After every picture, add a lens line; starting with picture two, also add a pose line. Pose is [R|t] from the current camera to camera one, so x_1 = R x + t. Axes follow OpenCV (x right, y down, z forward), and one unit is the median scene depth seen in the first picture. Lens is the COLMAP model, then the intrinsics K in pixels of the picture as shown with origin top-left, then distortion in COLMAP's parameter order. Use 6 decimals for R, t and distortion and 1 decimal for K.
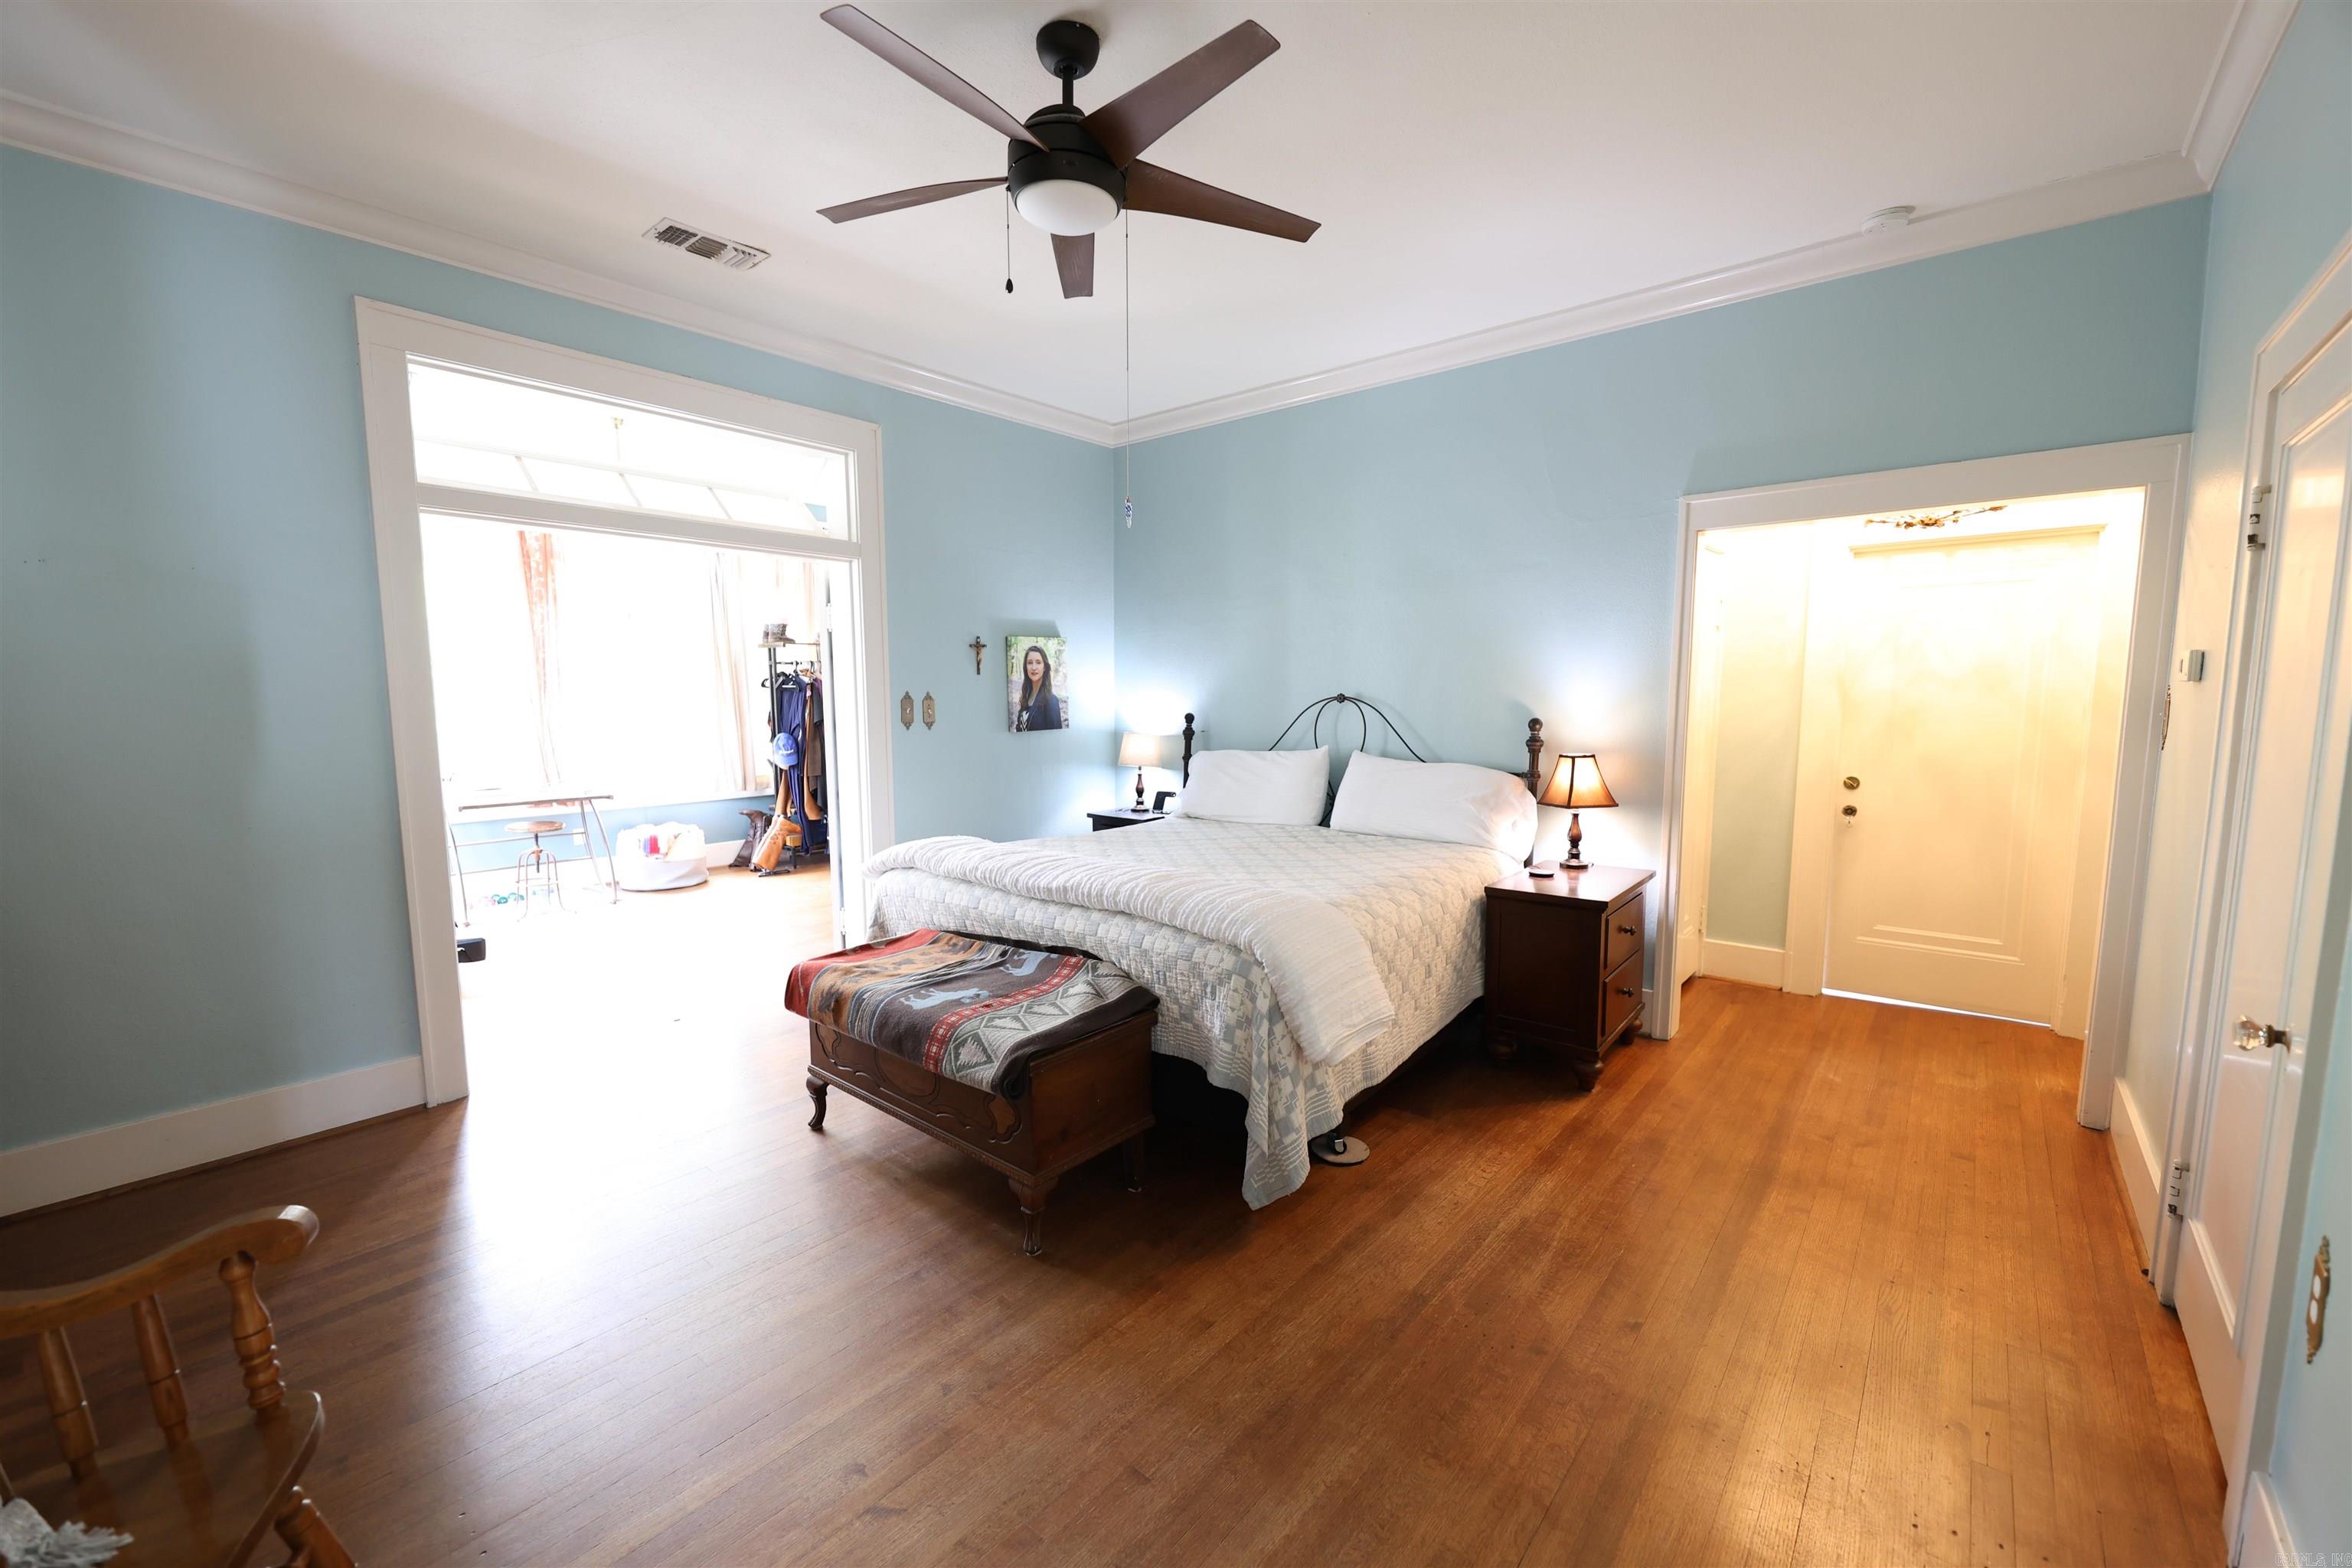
lens RADIAL K [[955.9, 0, 1177.2], [0, 955.9, 794.4], [0, 0, 1]] dist [-0.002829, -0.000446]
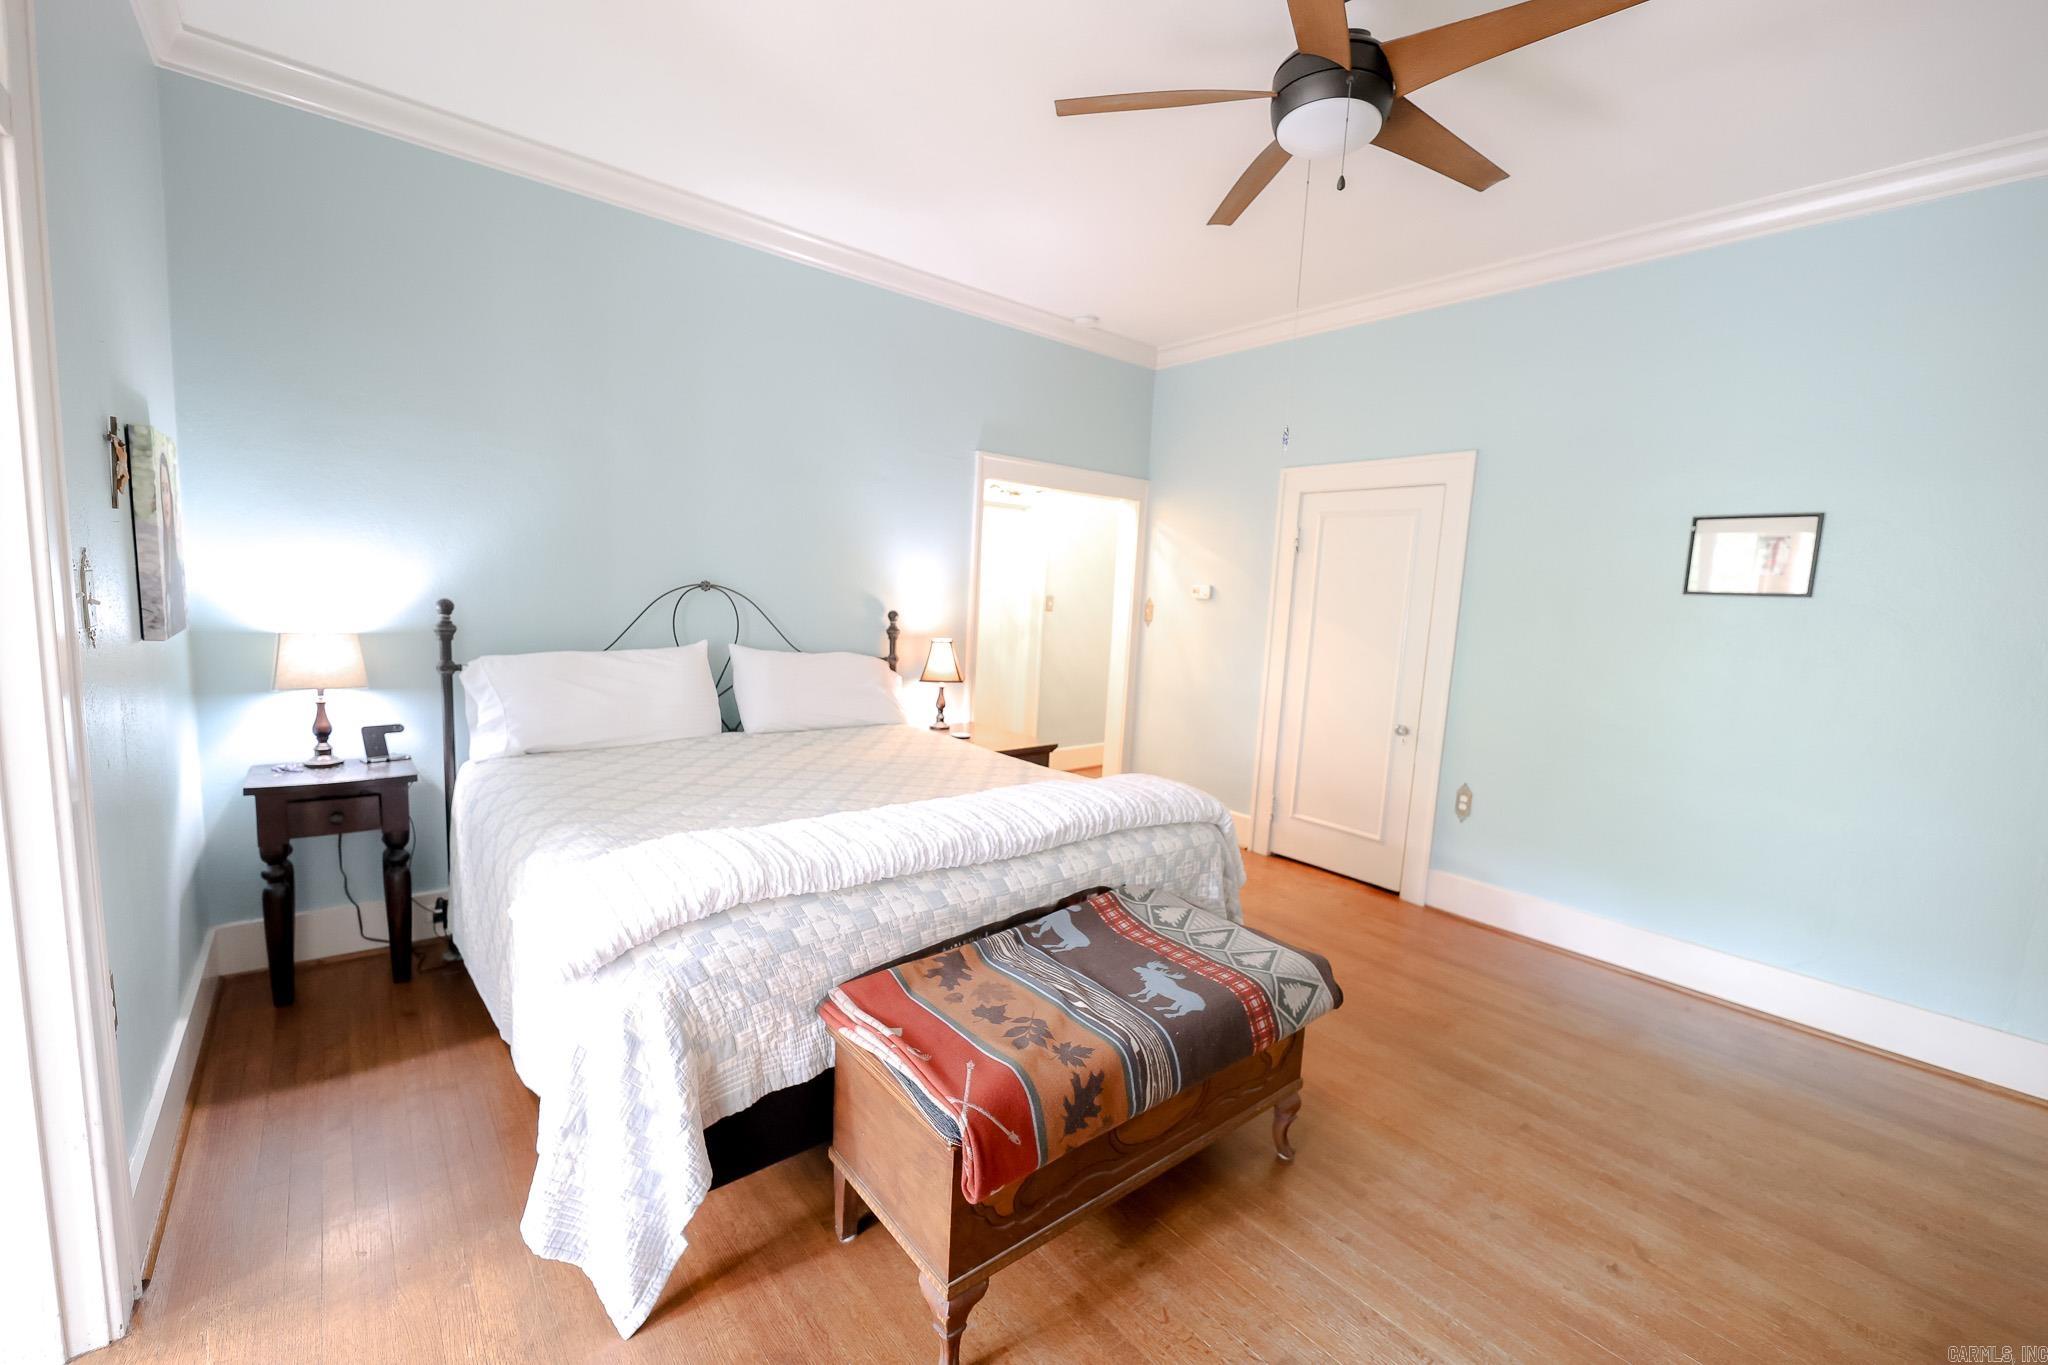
lens RADIAL K [[836.2, 0, 1028.1], [0, 836.2, 684.7], [0, 0, 1]] dist [0.001329, 0.000055]
pose [[0.167753, -0.098225, 0.980923, -0.658308], [0.055116, 0.994402, 0.090149, -0.076789], [-0.984287, 0.038942, 0.172228, 0.703870]]
